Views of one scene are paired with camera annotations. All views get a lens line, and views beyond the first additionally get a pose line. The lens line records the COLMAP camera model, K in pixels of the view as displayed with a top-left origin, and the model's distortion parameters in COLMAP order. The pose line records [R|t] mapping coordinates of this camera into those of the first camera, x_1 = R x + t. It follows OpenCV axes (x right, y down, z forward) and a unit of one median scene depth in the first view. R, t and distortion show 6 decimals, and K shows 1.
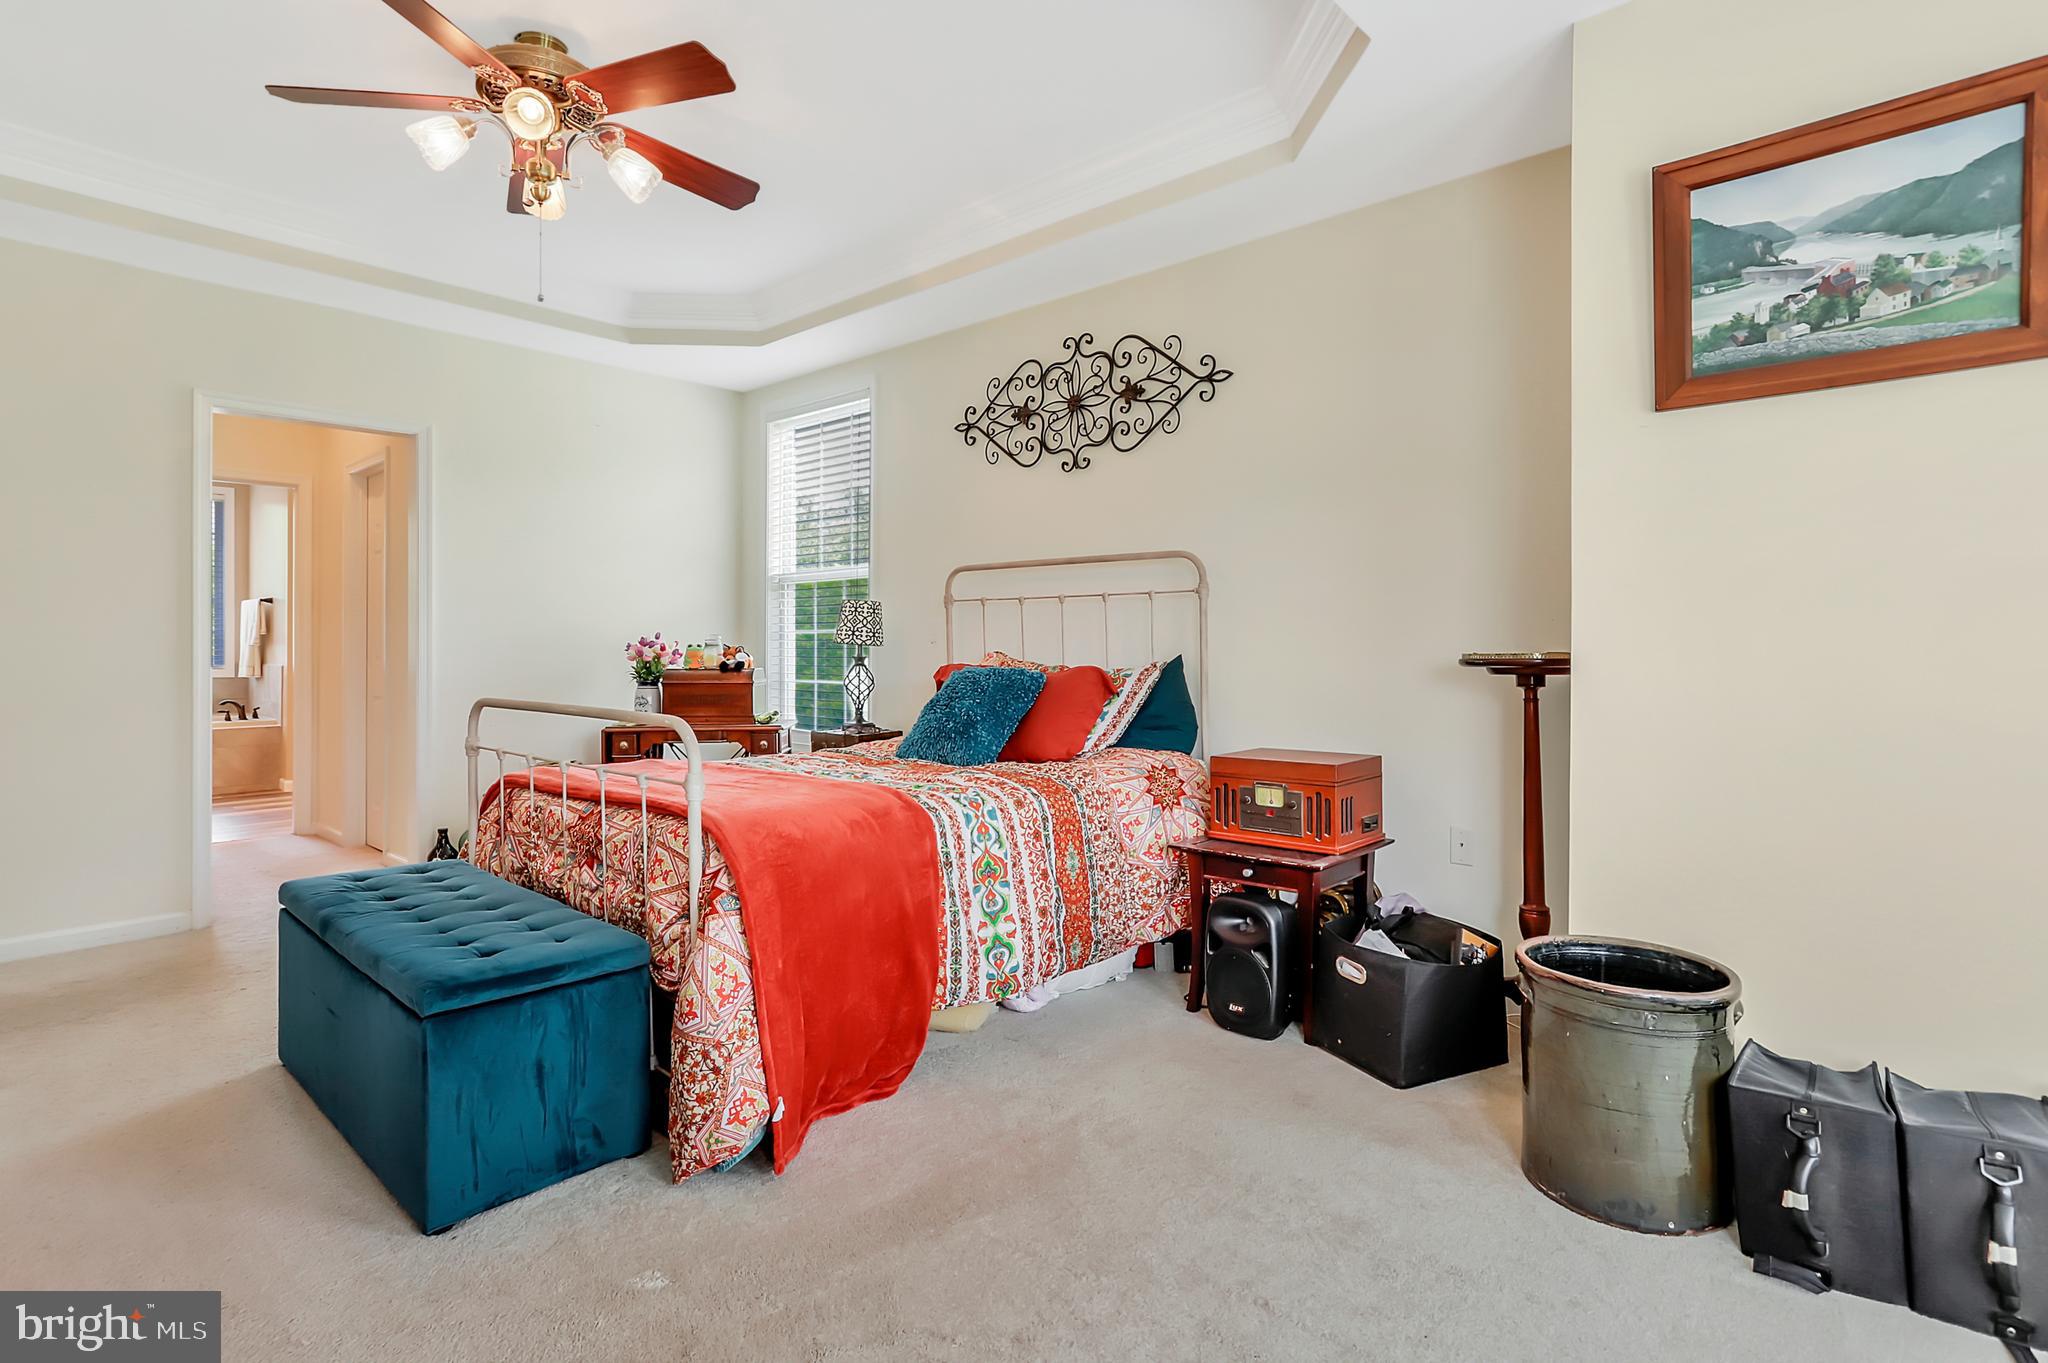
lens RADIAL K [[1013.9, 0, 1020.6], [0, 1013.9, 664.7], [0, 0, 1]] dist [-0.004571, 0.014503]
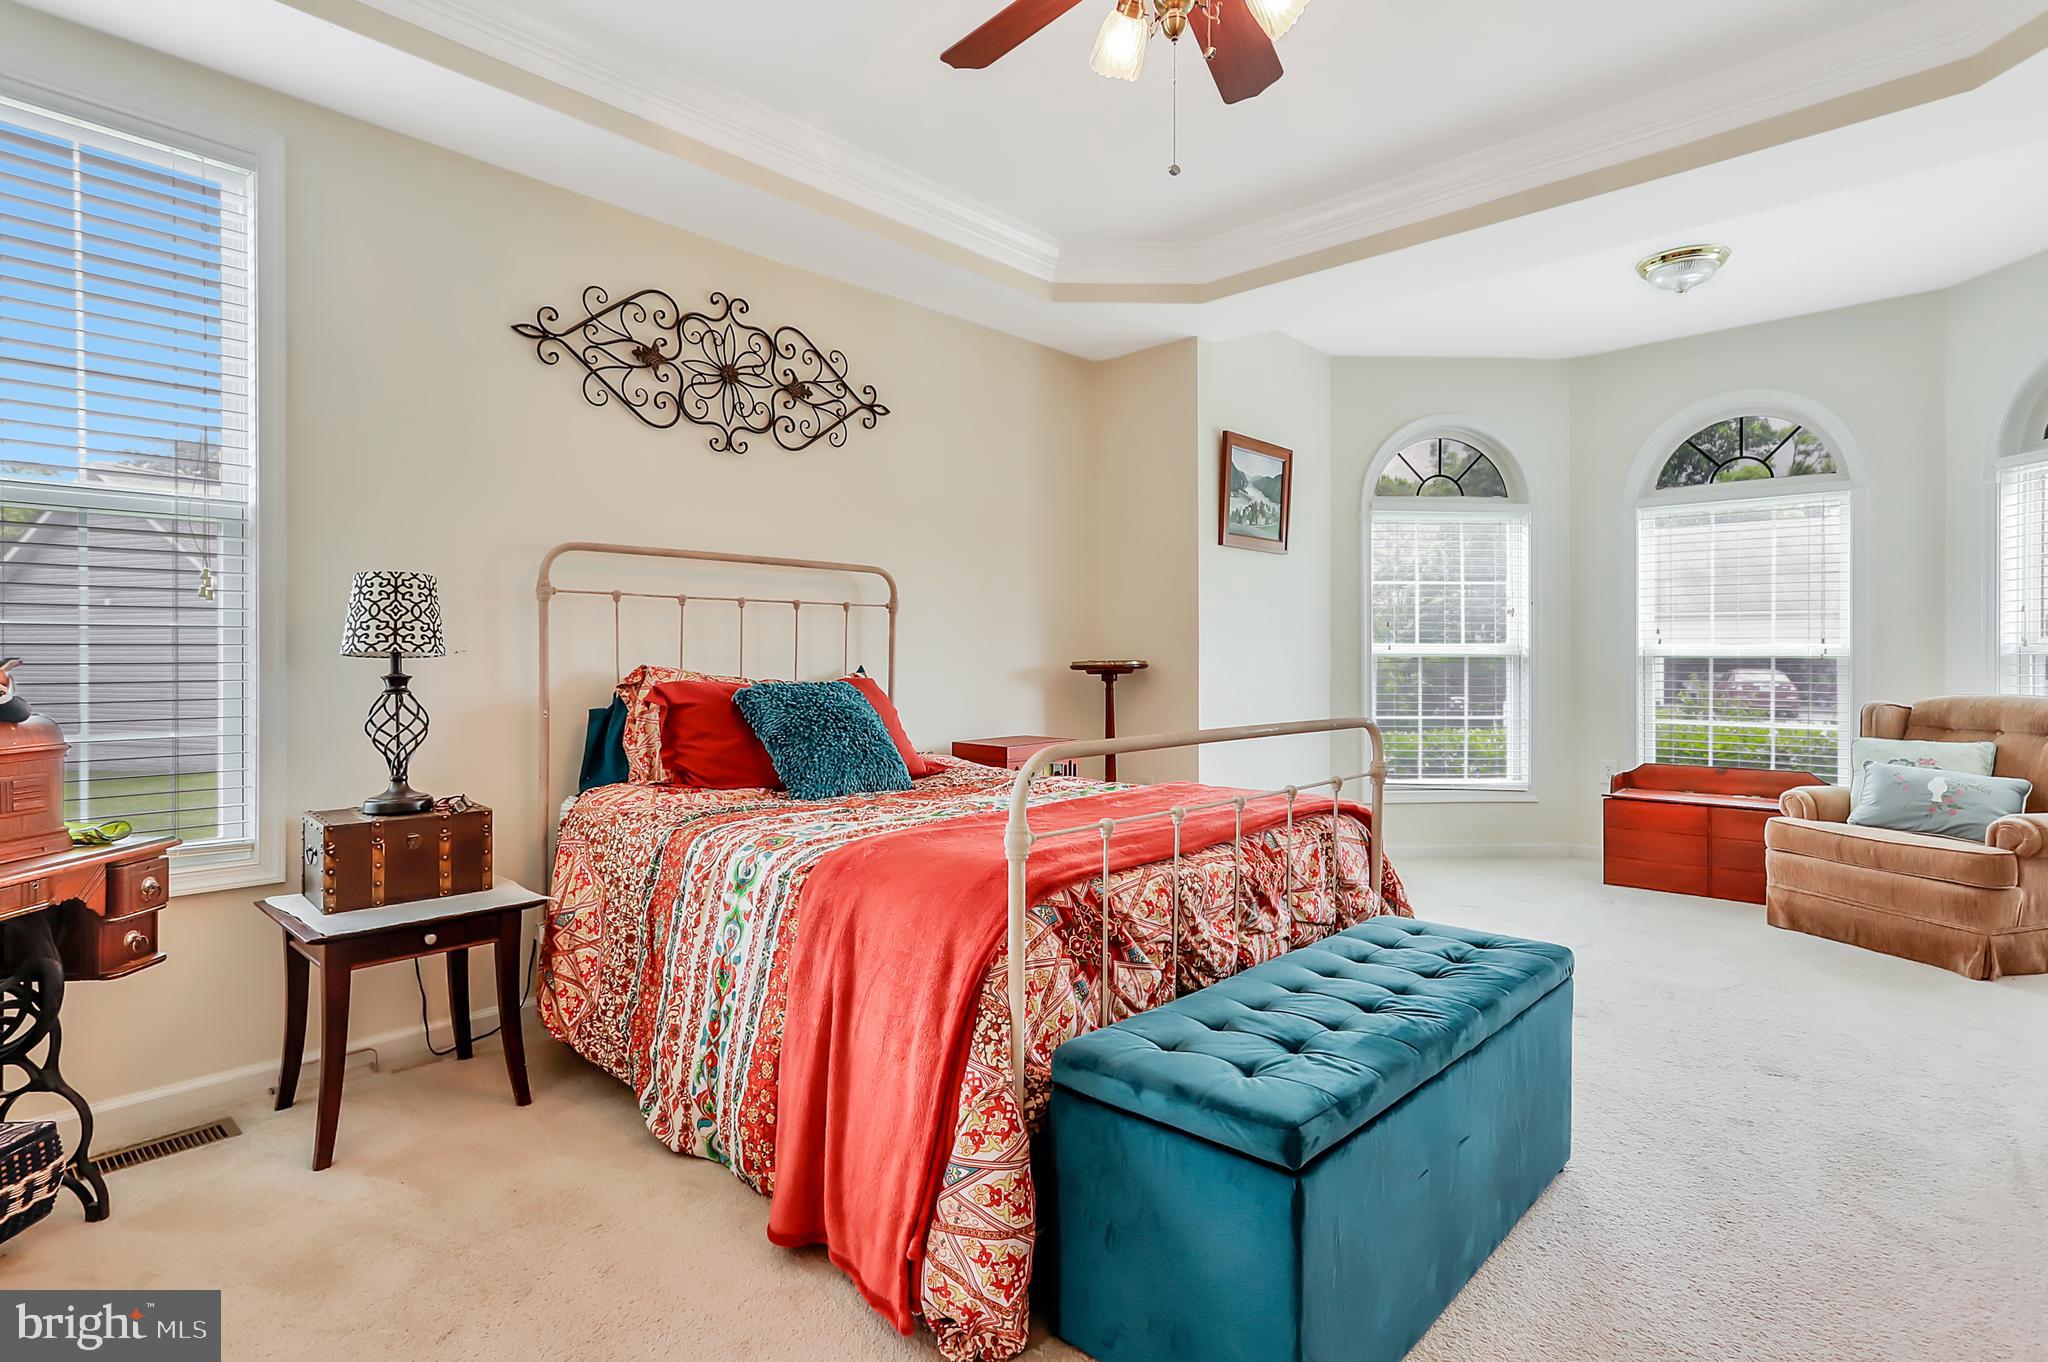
lens RADIAL K [[1013.9, 0, 1020.6], [0, 1013.9, 664.2], [0, 0, 1]] dist [-0.004571, 0.014503]
pose [[0.017323, -0.014983, 0.999738, -0.819355], [0.017641, 0.999737, 0.014677, -0.022943], [-0.999694, 0.017382, 0.017583, 0.764972]]
